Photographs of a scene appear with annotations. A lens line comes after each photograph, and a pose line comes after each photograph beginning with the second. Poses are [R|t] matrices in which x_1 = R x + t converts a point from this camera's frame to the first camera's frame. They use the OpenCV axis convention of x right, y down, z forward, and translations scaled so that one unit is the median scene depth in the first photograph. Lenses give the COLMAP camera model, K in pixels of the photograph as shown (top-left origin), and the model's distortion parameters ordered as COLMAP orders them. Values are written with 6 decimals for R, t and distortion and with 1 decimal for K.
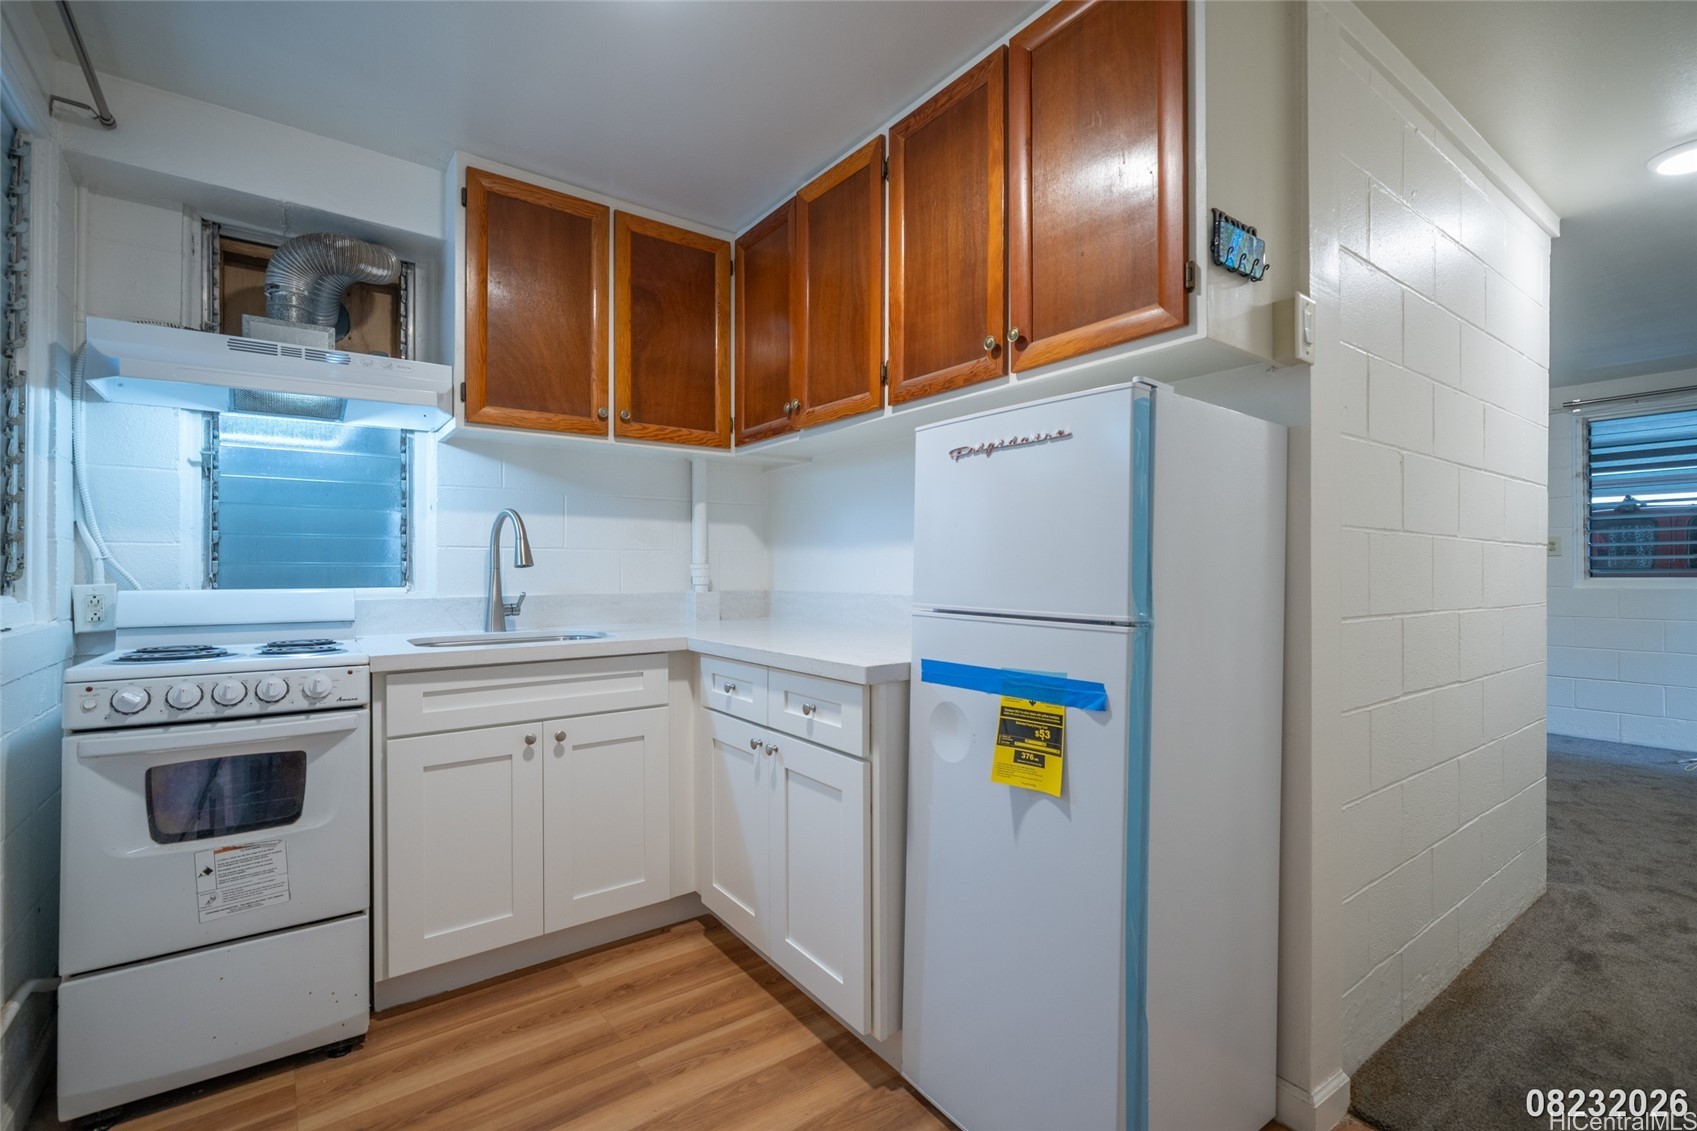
lens RADIAL K [[742.5, 0, 839.9], [0, 742.5, 569.3], [0, 0, 1]] dist [-0.007358, 0.000773]
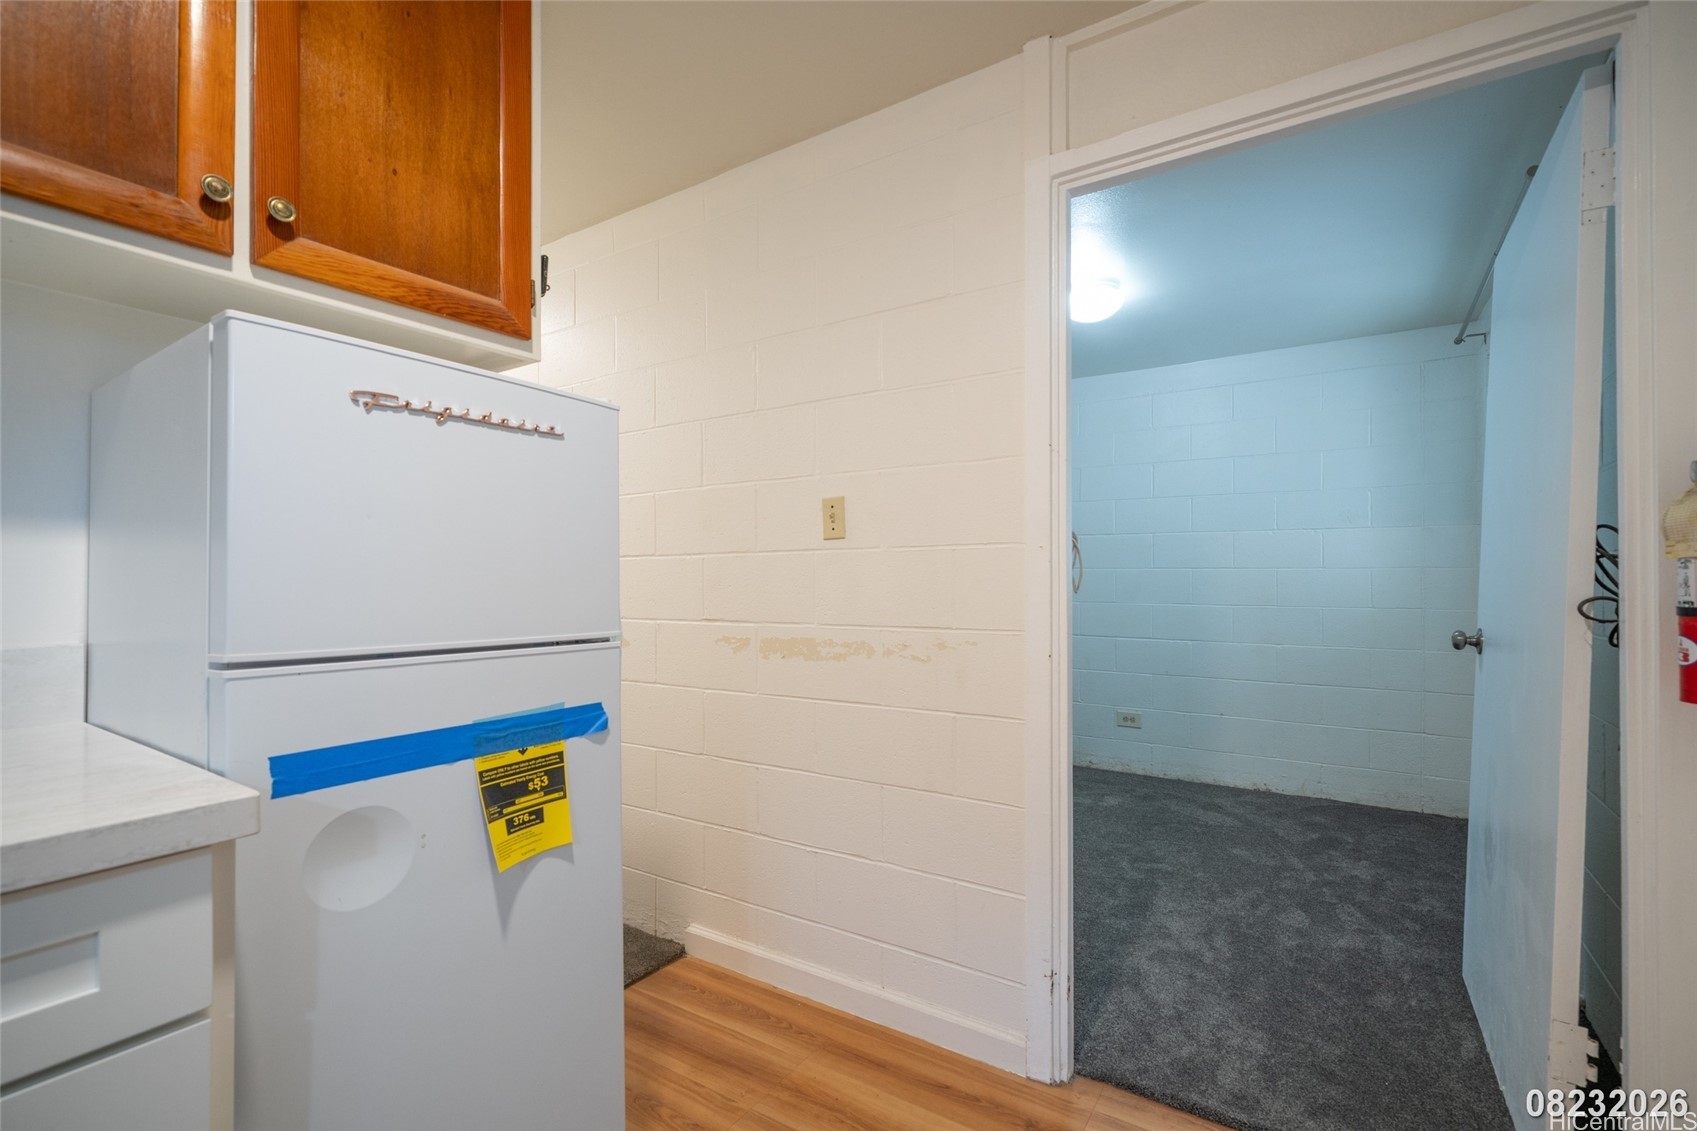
lens RADIAL K [[742.5, 0, 861.8], [0, 742.5, 569.7], [0, 0, 1]] dist [-0.007358, 0.000773]
pose [[-0.341938, 0.010872, 0.939660, -0.623389], [-0.000236, 0.999932, -0.011656, -0.008820], [-0.939722, -0.004207, -0.341912, 0.919960]]
